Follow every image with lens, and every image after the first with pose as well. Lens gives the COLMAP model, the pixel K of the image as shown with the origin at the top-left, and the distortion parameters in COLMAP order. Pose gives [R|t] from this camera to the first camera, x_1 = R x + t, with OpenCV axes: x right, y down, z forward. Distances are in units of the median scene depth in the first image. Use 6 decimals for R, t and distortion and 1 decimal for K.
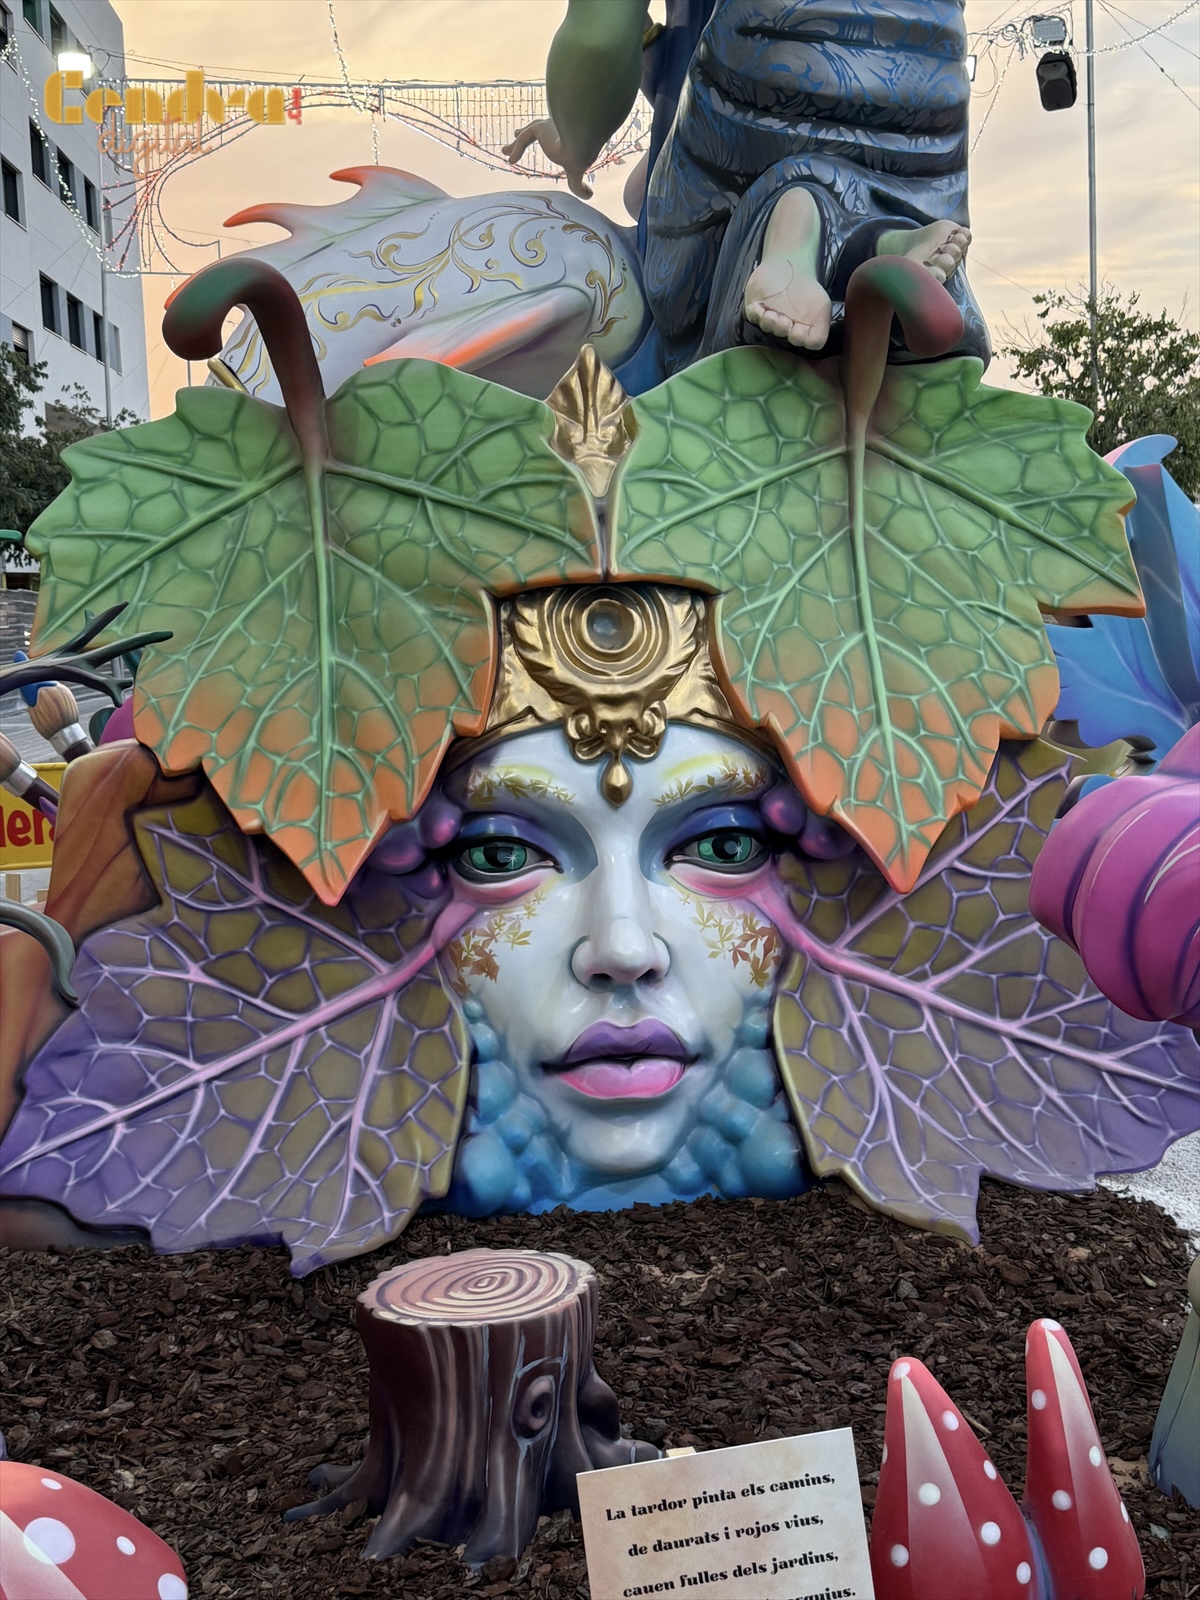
lens RADIAL K [[2094.0, 0, 617.0], [0, 2094.0, 803.3], [0, 0, 1]] dist [0.193980, -0.374774]
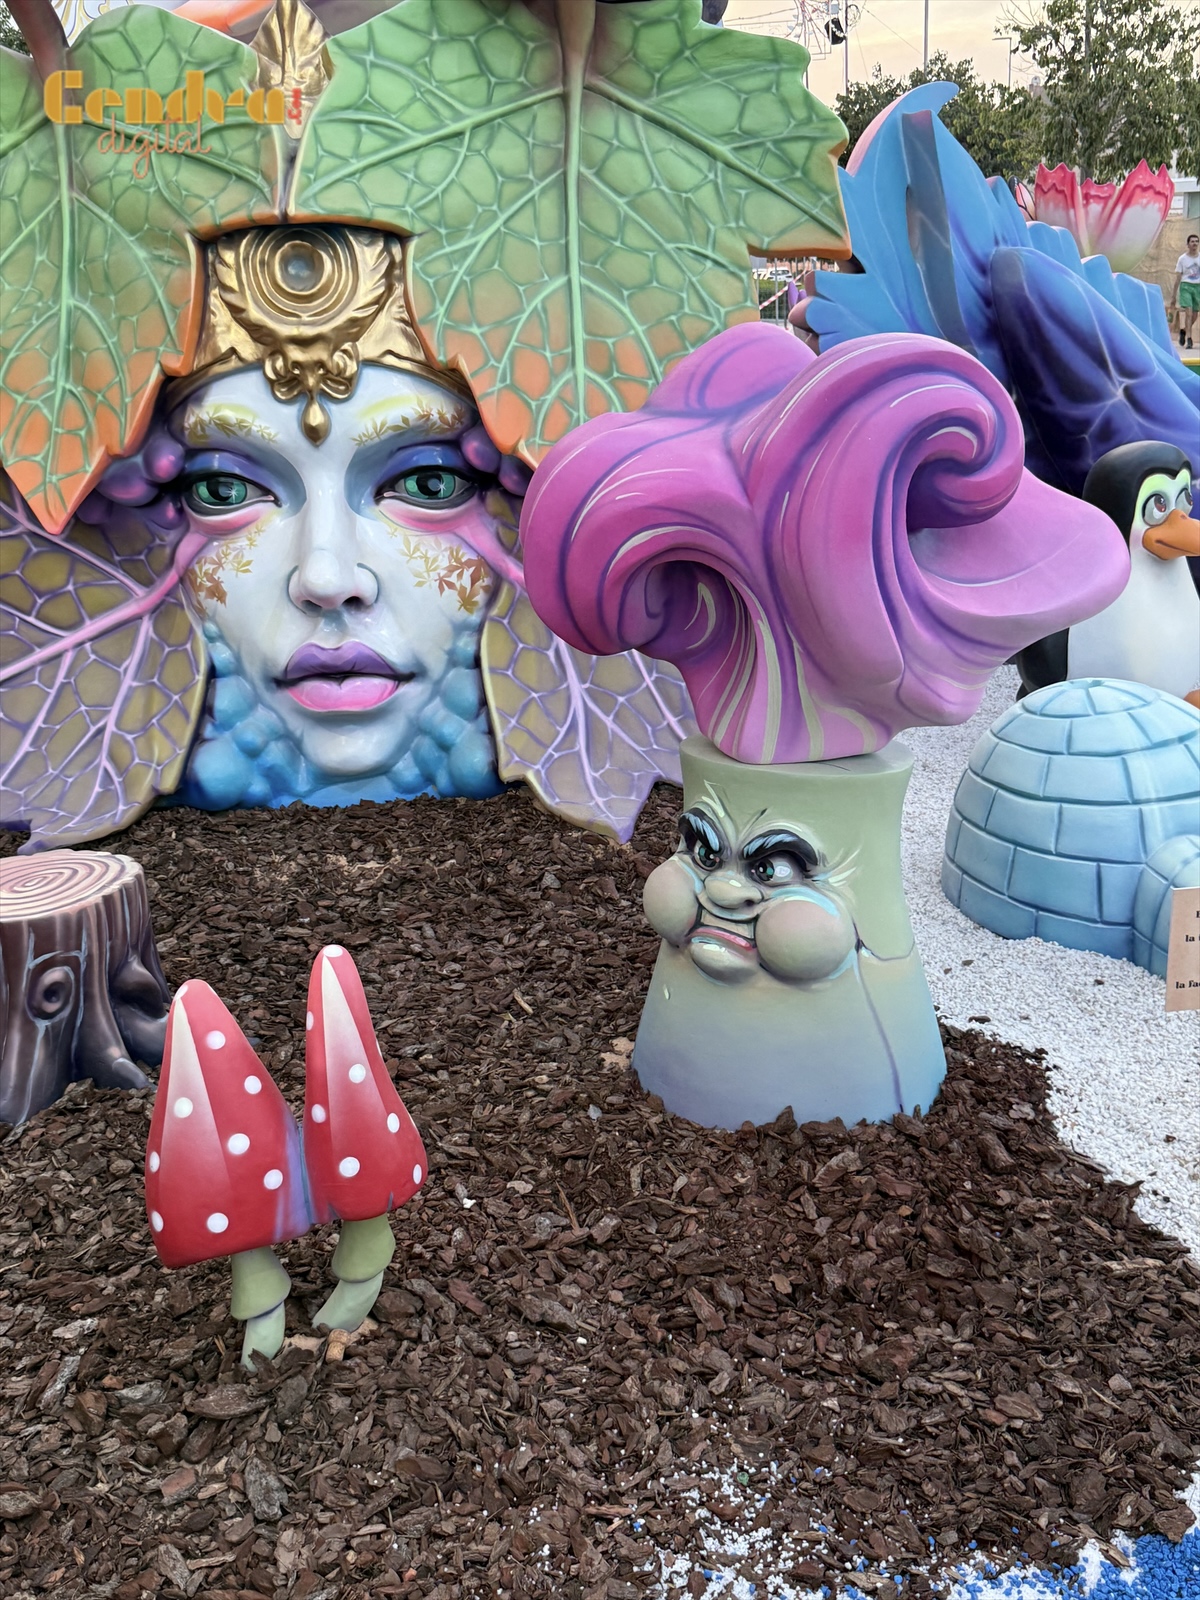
lens RADIAL K [[1671.1, 0, 585.3], [0, 1671.1, 799.3], [0, 0, 1]] dist [0.188989, -0.445026]
pose [[0.995997, 0.018280, -0.087497, 0.207142], [-0.000002, 0.978871, 0.204480, 0.002257], [0.089387, -0.203661, 0.974952, 0.118043]]
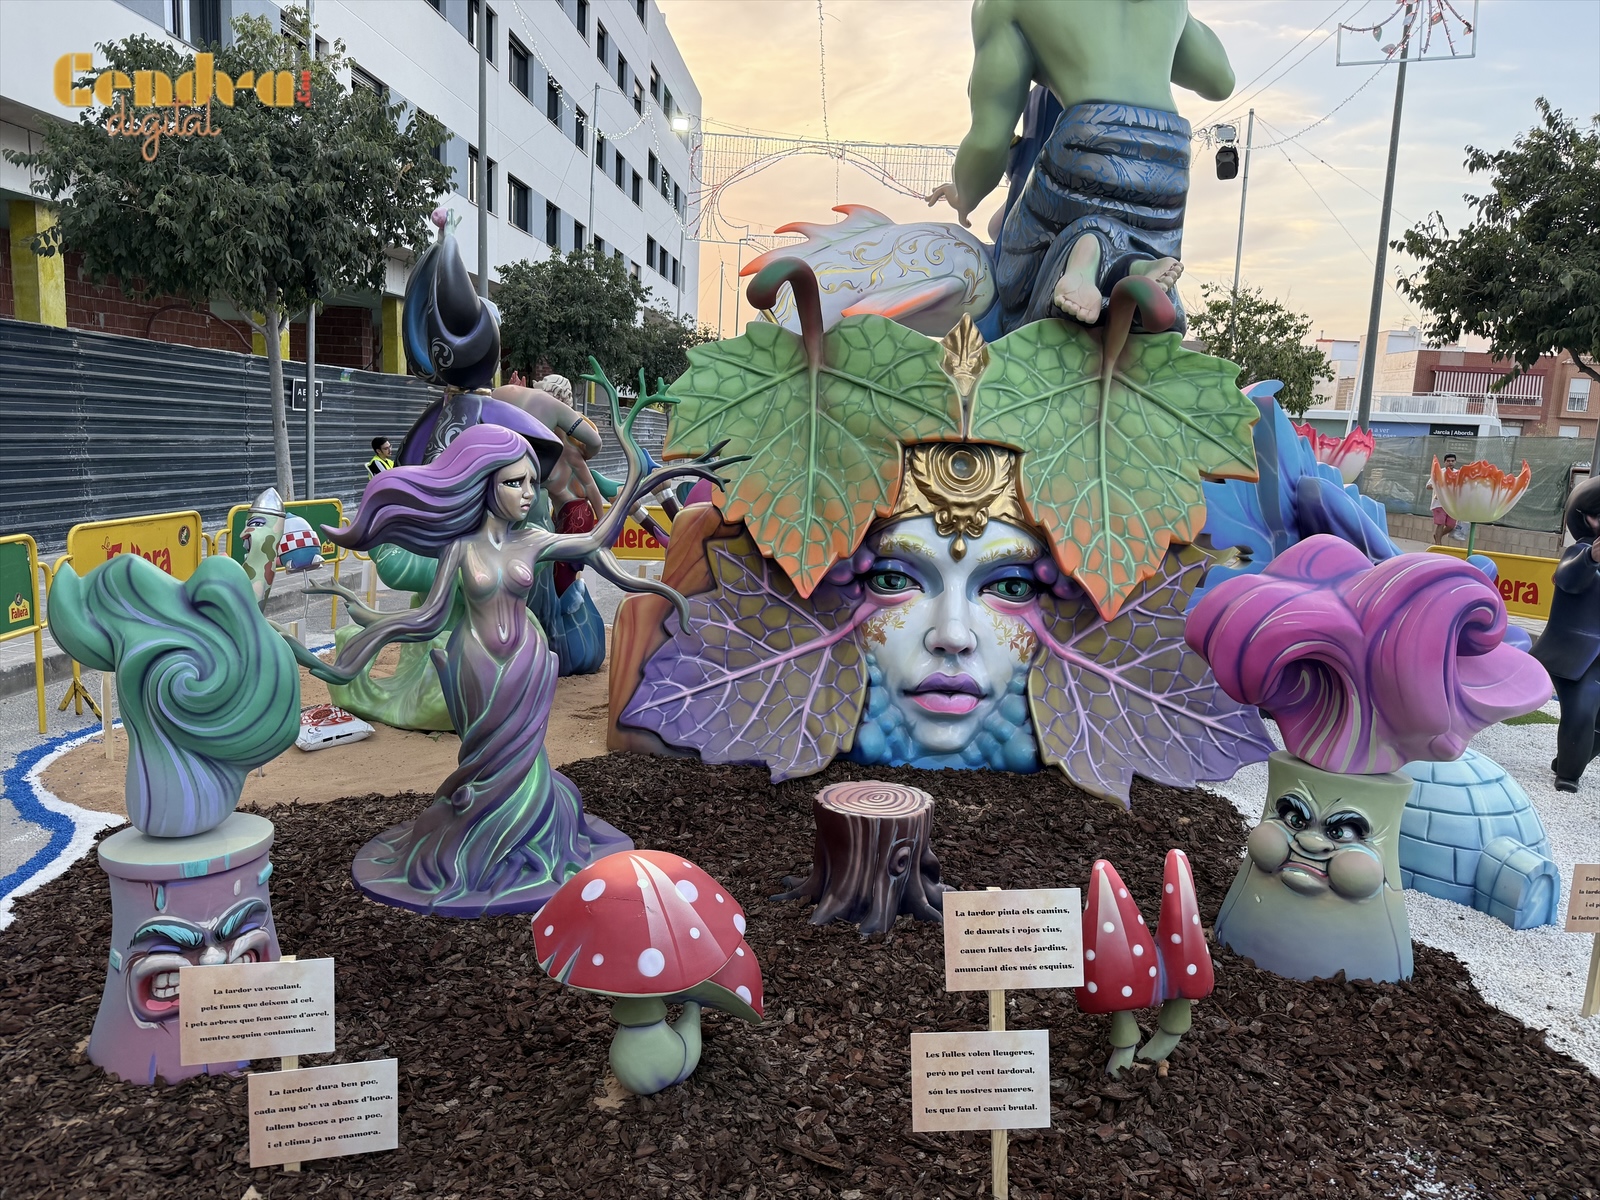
lens RADIAL K [[1147.9, 0, 797.4], [0, 1147.9, 605.2], [0, 0, 1]] dist [0.183843, -0.381253]
pose [[0.989599, 0.097501, -0.105768, -0.027765], [-0.091602, 0.994030, 0.059270, -0.006938], [0.110916, -0.048965, 0.992623, -0.051972]]
